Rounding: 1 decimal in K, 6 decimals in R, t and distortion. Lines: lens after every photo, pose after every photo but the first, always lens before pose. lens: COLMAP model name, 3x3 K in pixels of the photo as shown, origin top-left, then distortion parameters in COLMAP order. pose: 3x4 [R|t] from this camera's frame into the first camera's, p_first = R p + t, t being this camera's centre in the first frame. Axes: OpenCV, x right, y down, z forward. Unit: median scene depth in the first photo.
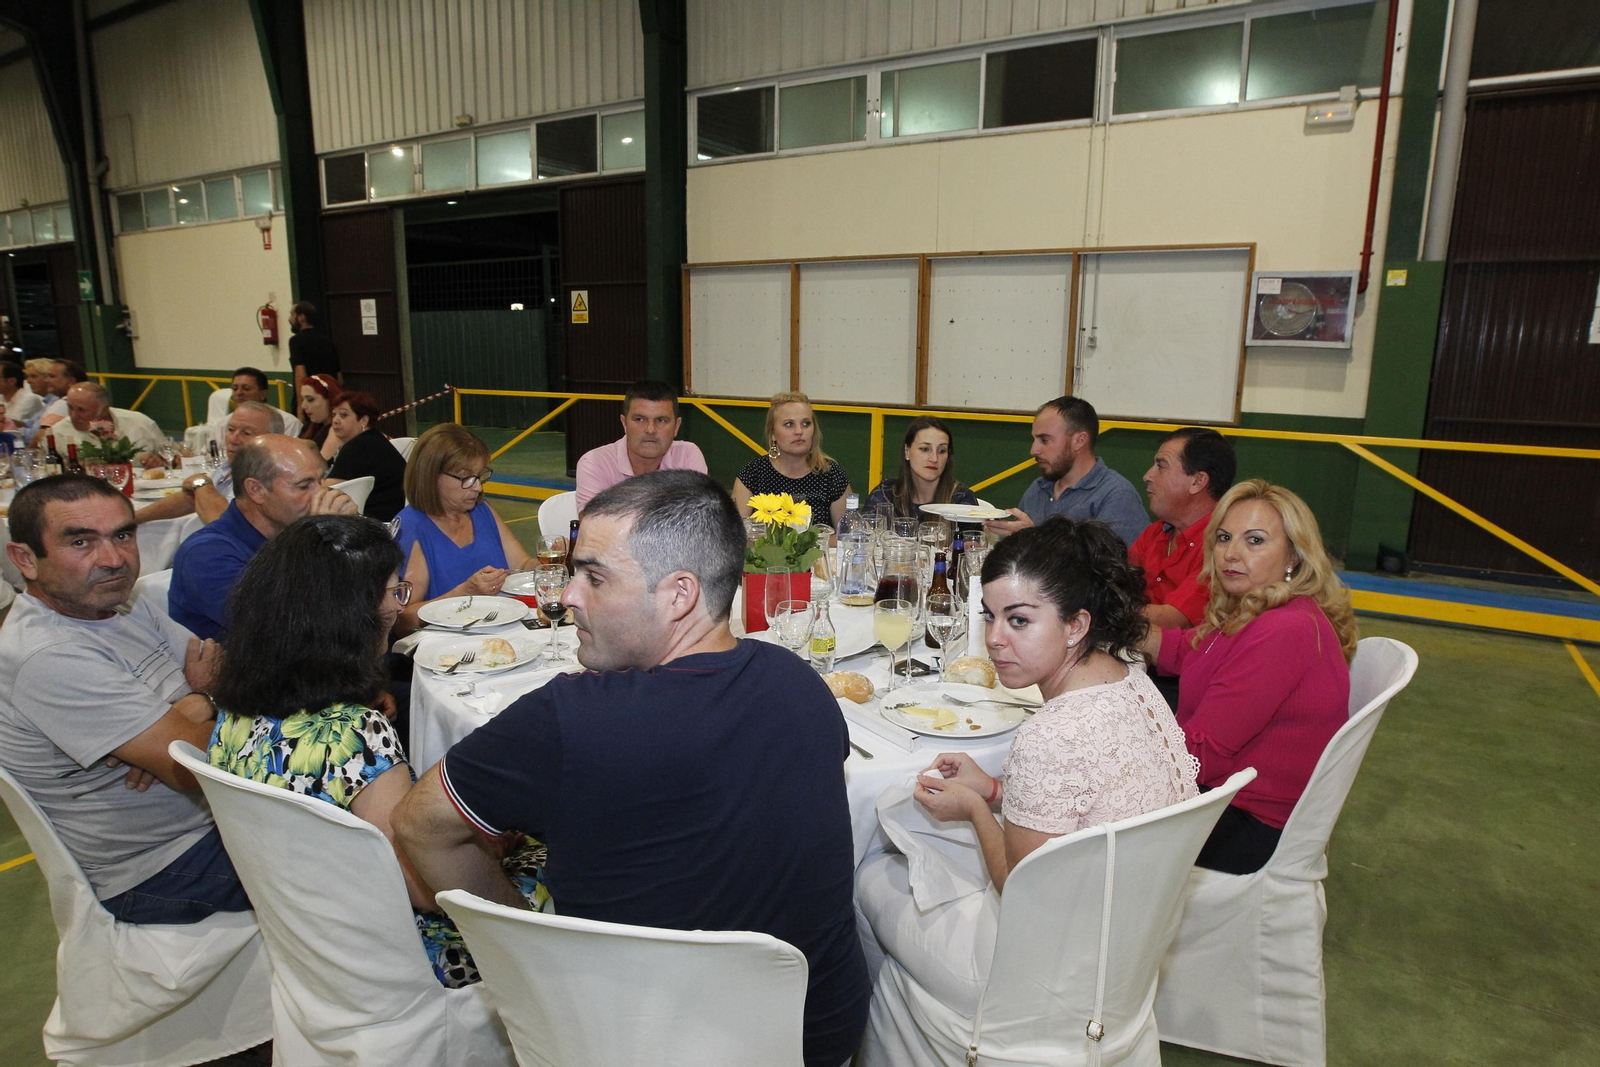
lens RADIAL K [[954.9, 0, 798.9], [0, 954.9, 542.7], [0, 0, 1]] dist [-0.062046, 0.032682]
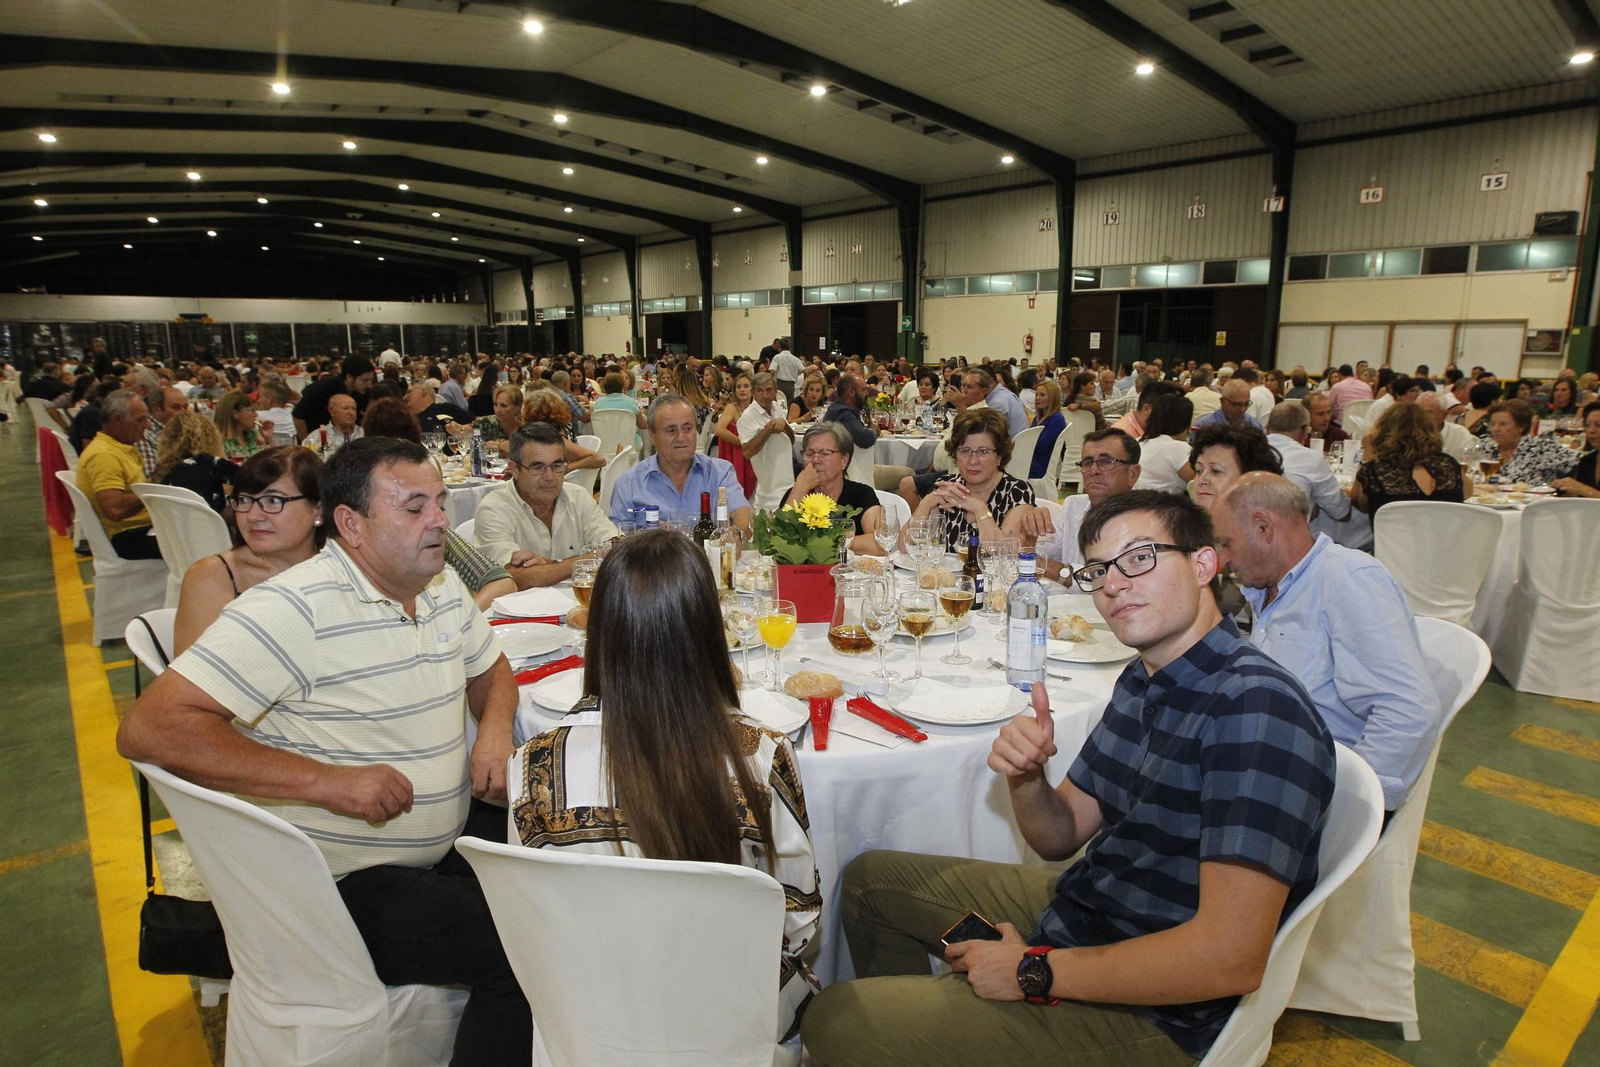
lens RADIAL K [[954.3, 0, 804.8], [0, 954.3, 500.6], [0, 0, 1]] dist [-0.062016, 0.040218]
pose [[0.953579, 0.052216, -0.296582, -0.633725], [-0.071106, 0.996046, -0.053257, 0.455915], [0.292628, 0.071873, 0.953521, -1.955203]]
